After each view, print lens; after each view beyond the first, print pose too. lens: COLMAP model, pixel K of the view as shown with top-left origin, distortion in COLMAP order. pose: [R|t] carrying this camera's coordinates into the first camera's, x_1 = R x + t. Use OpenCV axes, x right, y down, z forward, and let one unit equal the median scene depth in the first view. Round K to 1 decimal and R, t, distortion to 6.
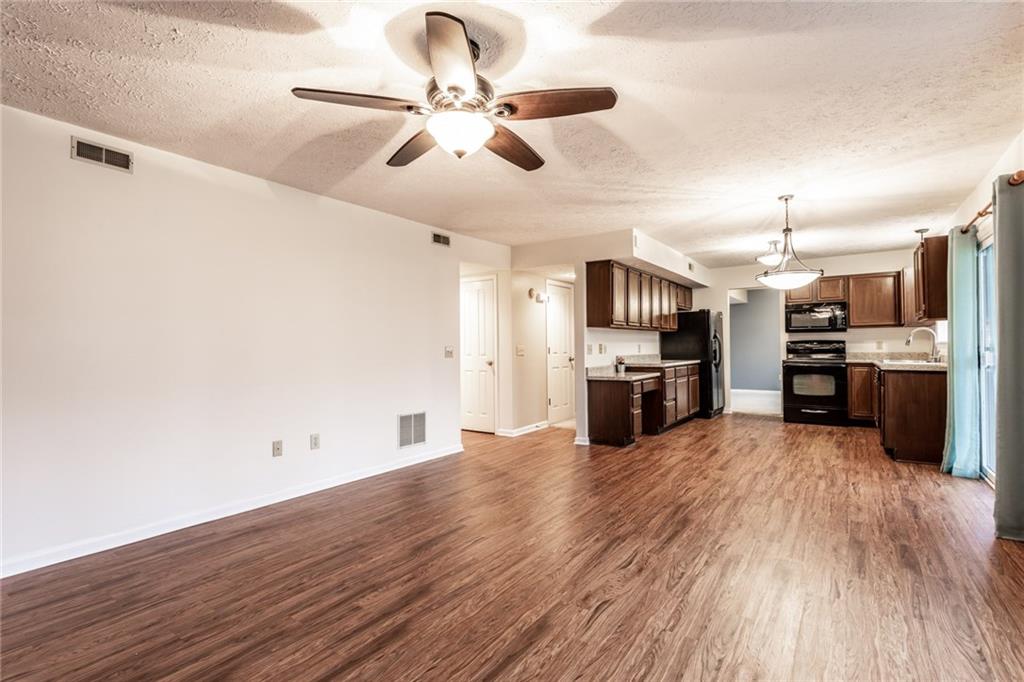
lens RADIAL K [[481.7, 0, 513.4], [0, 481.7, 342.8], [0, 0, 1]] dist [-0.000212, 0.000691]
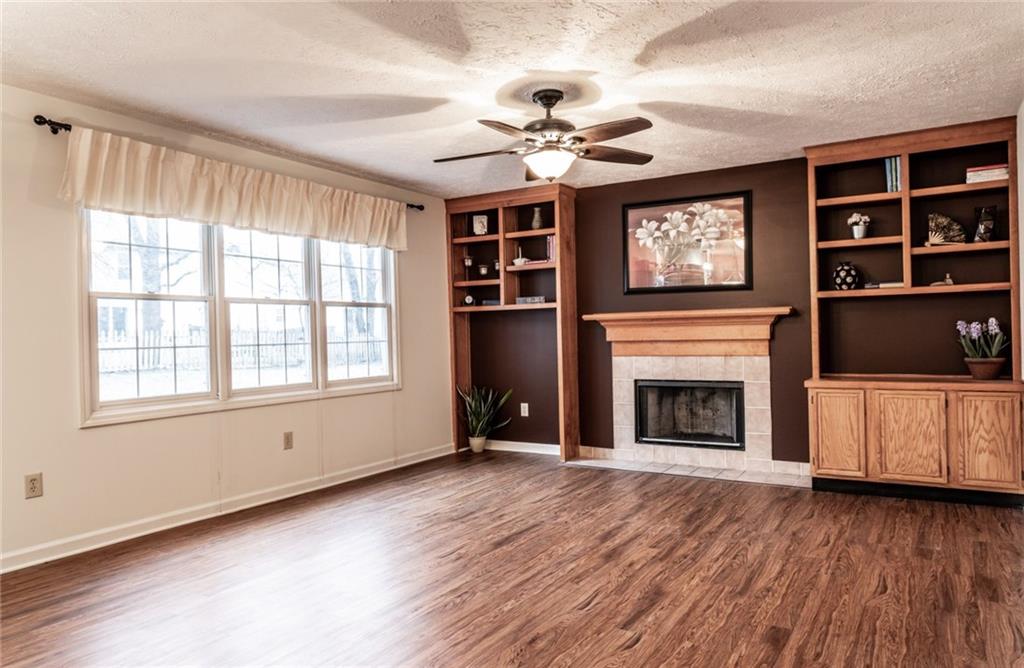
lens RADIAL K [[677.8, 0, 512.0], [0, 677.8, 334.0], [0, 0, 1]] dist [-0.008016, -0.001698]
pose [[-0.997621, 0.033432, -0.060283, 0.092258], [0.034075, 0.999372, -0.009673, 0.024135], [0.059922, -0.011704, -0.998134, 2.296900]]
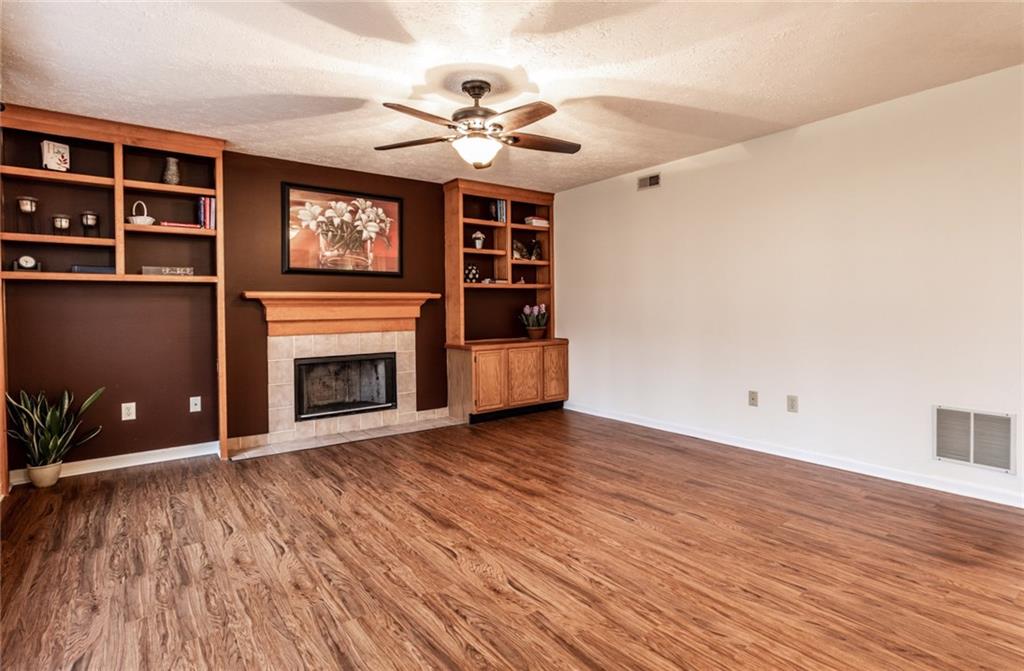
lens RADIAL K [[527.3, 0, 548.9], [0, 527.3, 307.8], [0, 0, 1]] dist [-0.000374, 0.000810]
pose [[-0.282554, 0.016521, -0.959109, 1.053687], [0.027365, 0.999584, 0.009157, 0.003838], [0.958861, -0.023659, -0.282889, 1.331883]]
